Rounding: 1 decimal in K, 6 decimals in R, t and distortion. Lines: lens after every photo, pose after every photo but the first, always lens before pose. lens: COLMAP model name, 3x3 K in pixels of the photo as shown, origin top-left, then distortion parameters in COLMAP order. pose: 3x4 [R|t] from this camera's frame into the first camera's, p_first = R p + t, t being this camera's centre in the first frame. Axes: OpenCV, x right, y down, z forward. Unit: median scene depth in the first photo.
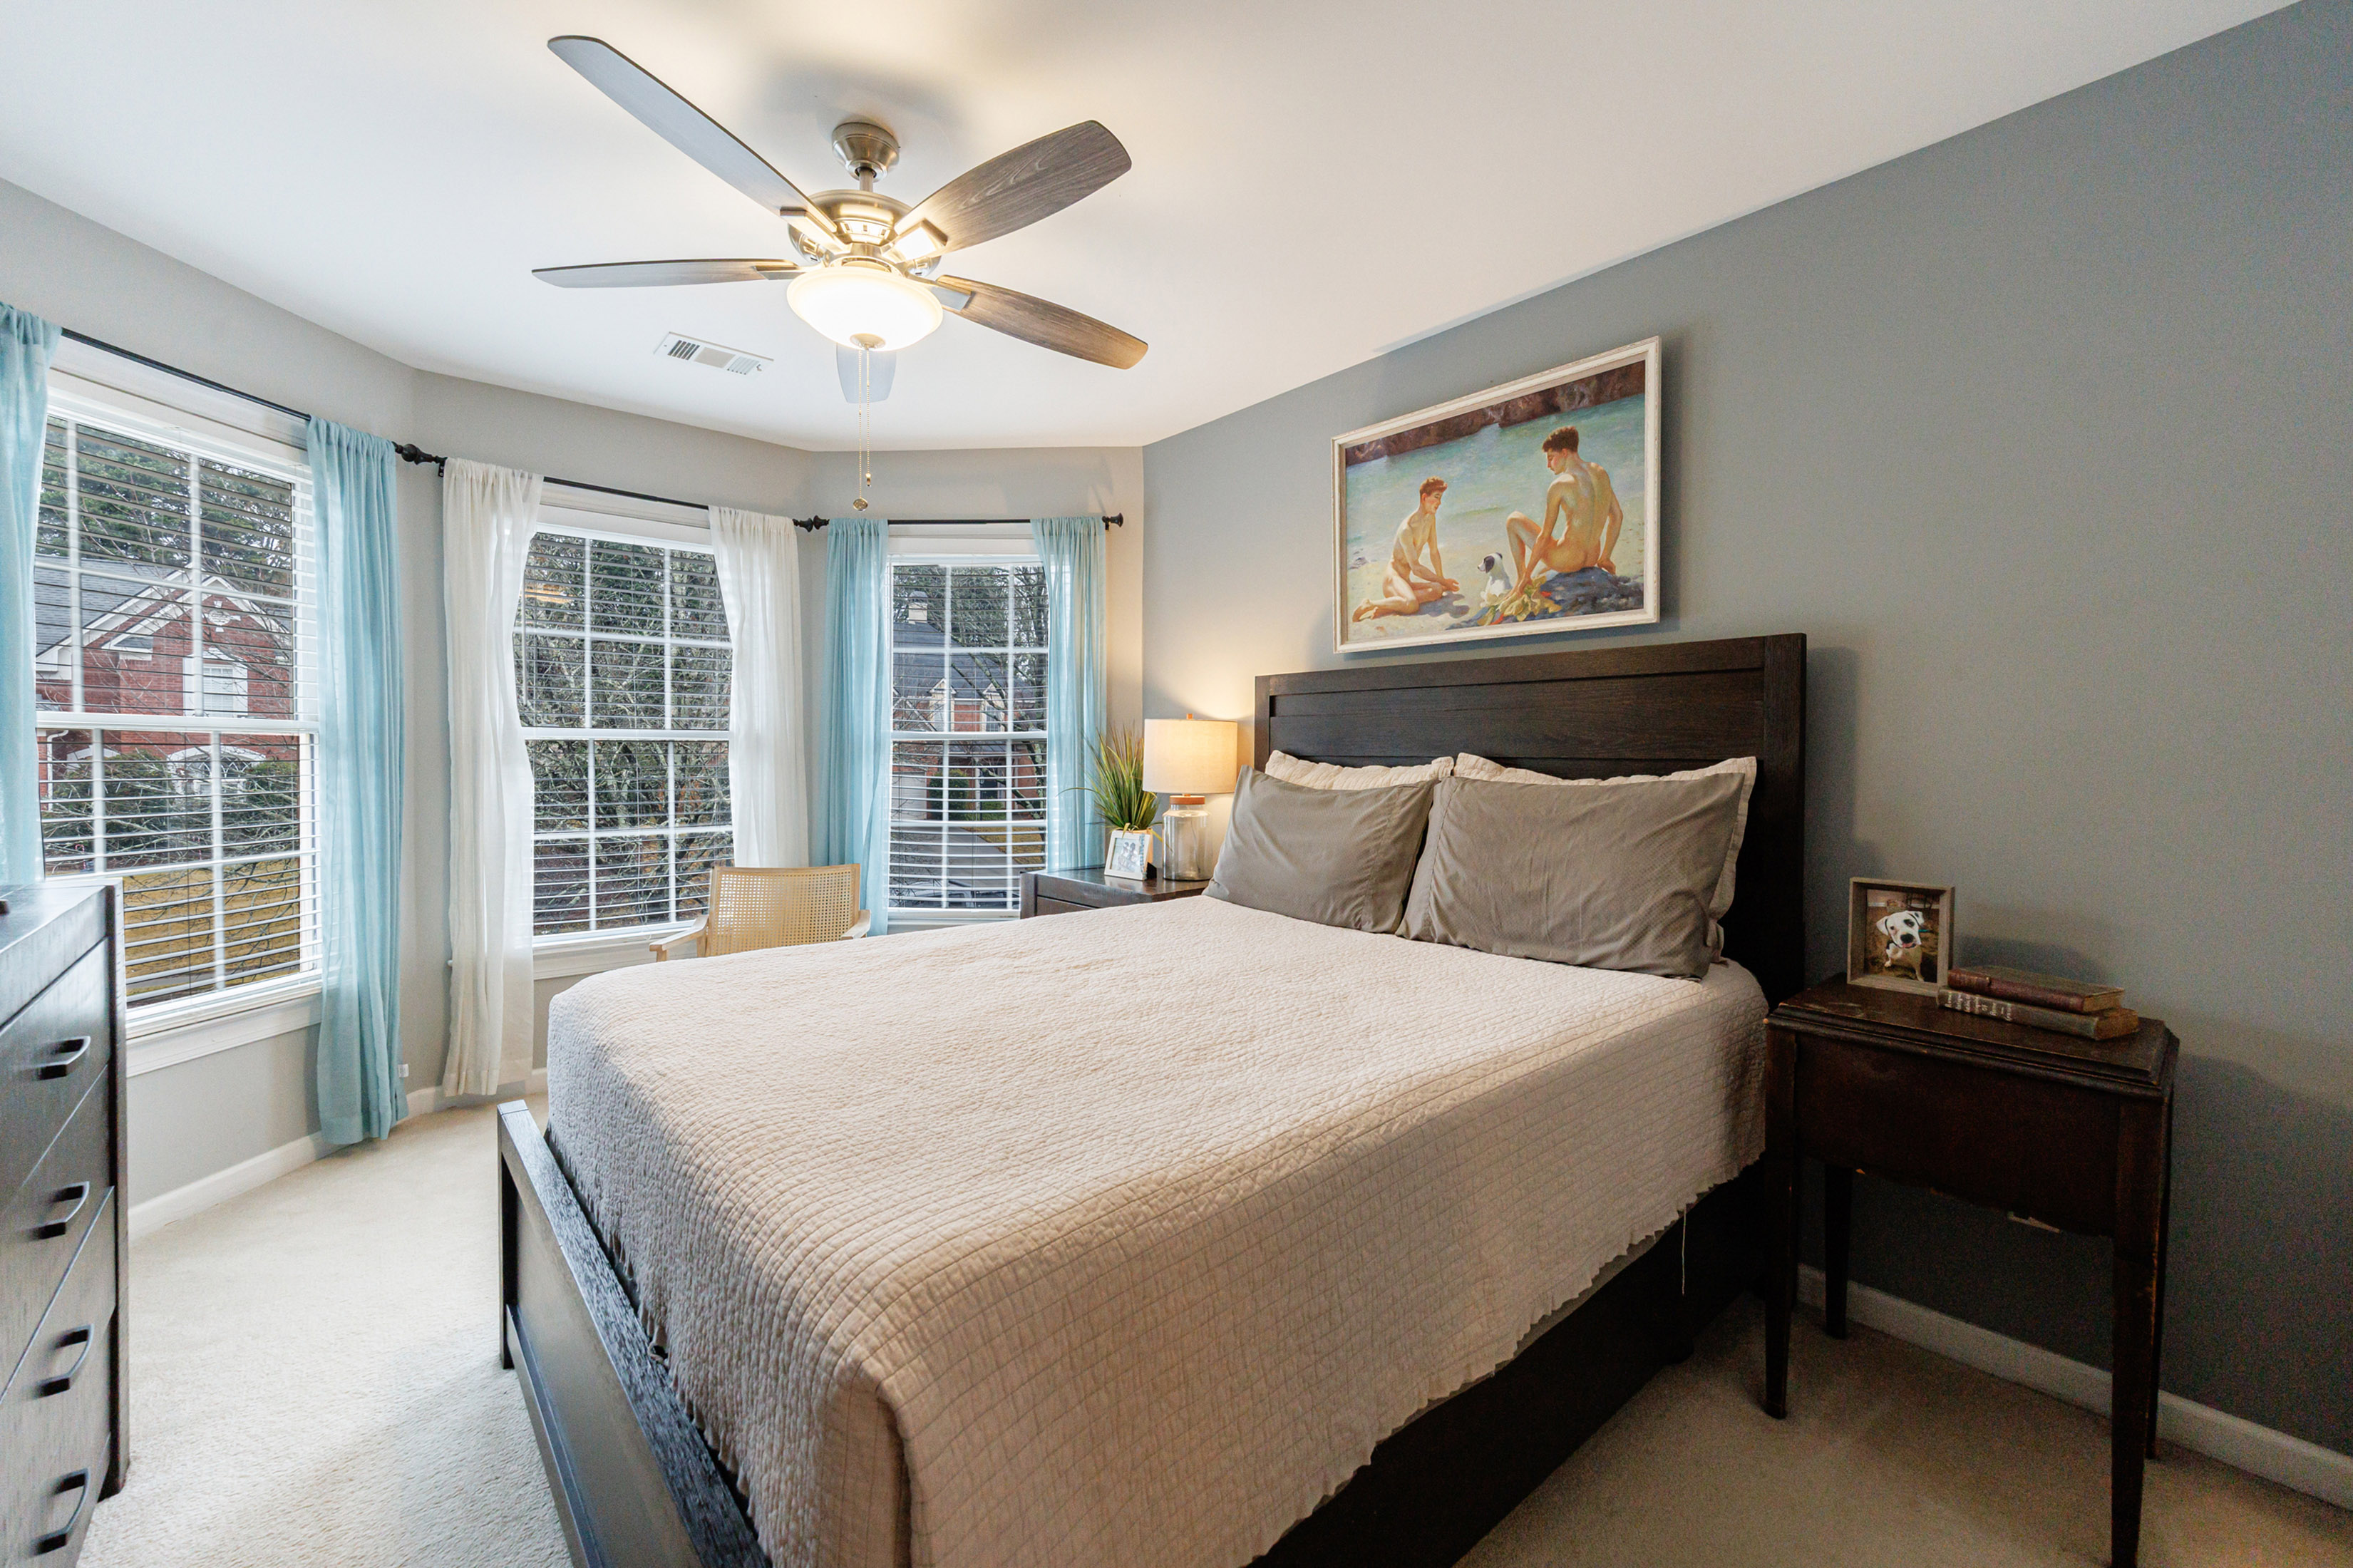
lens RADIAL K [[898.4, 0, 1186.8], [0, 898.4, 783.1], [0, 0, 1]] dist [-0.004047, -0.000306]
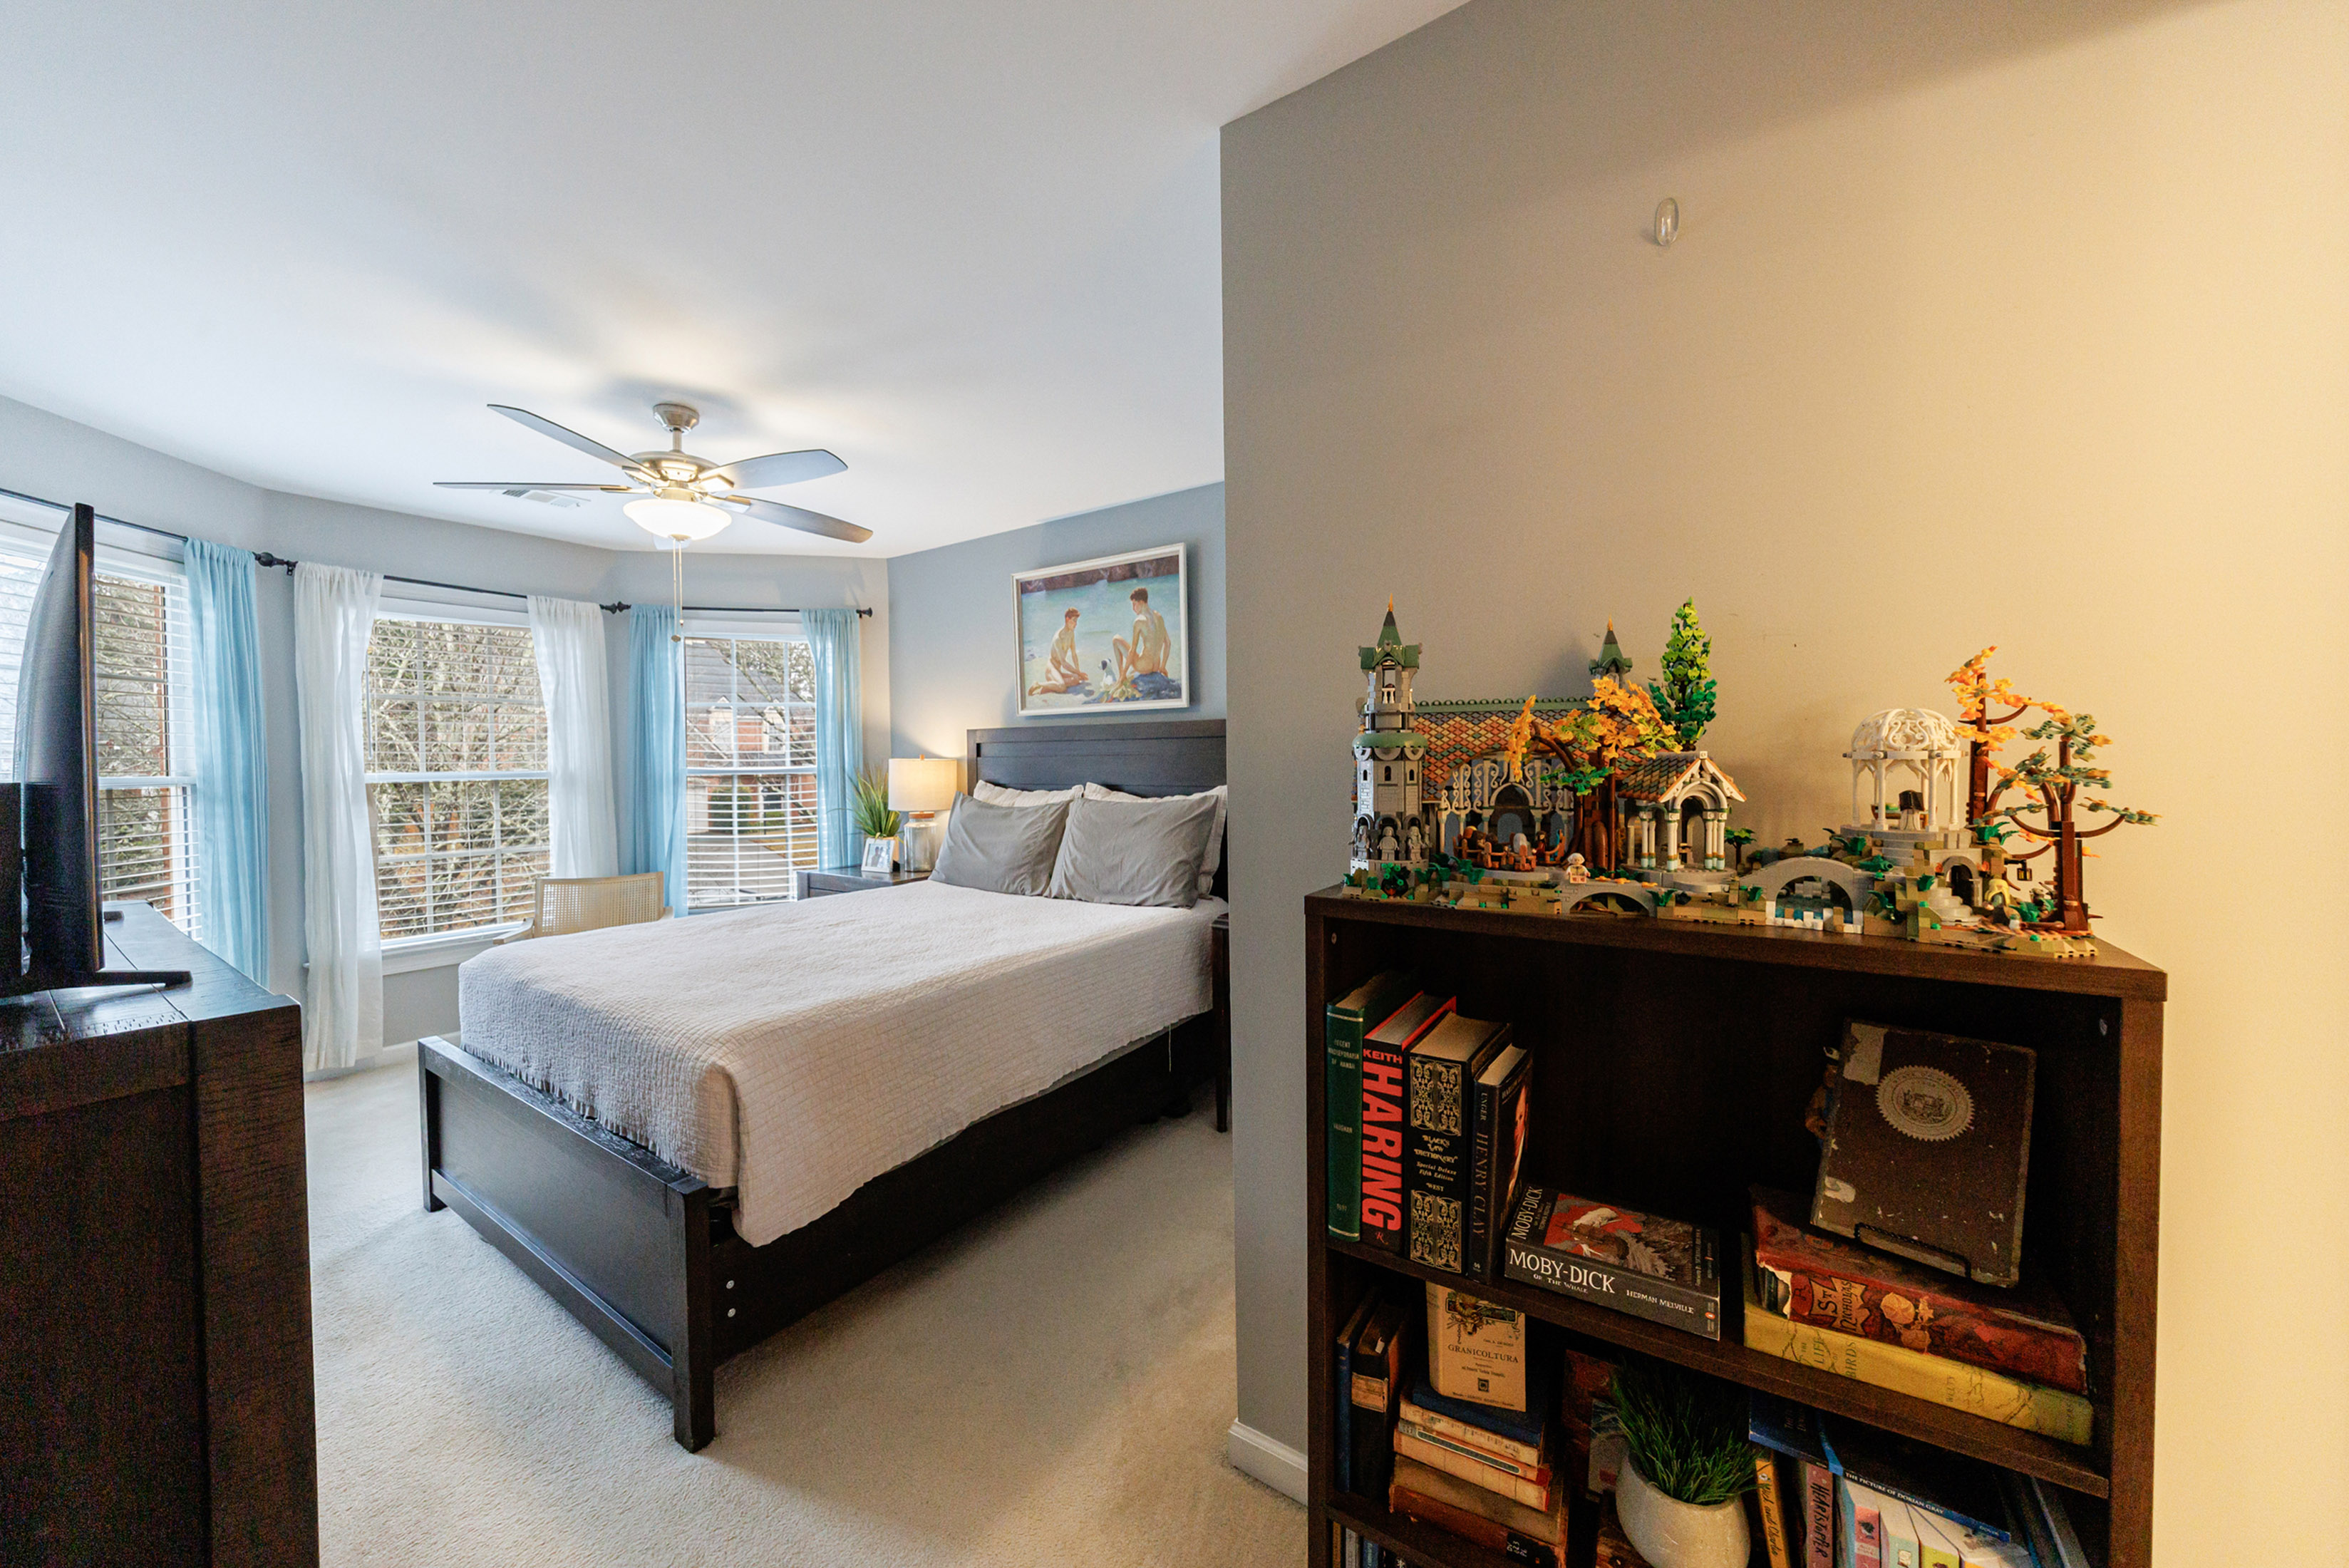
lens RADIAL K [[839.6, 0, 1195.0], [0, 839.6, 779.0], [0, 0, 1]] dist [-0.013403, -0.000652]
pose [[0.968783, -0.021952, 0.246937, 0.113298], [0.023576, 0.999716, -0.003618, -0.028701], [-0.246788, 0.009327, 0.969025, -0.482290]]
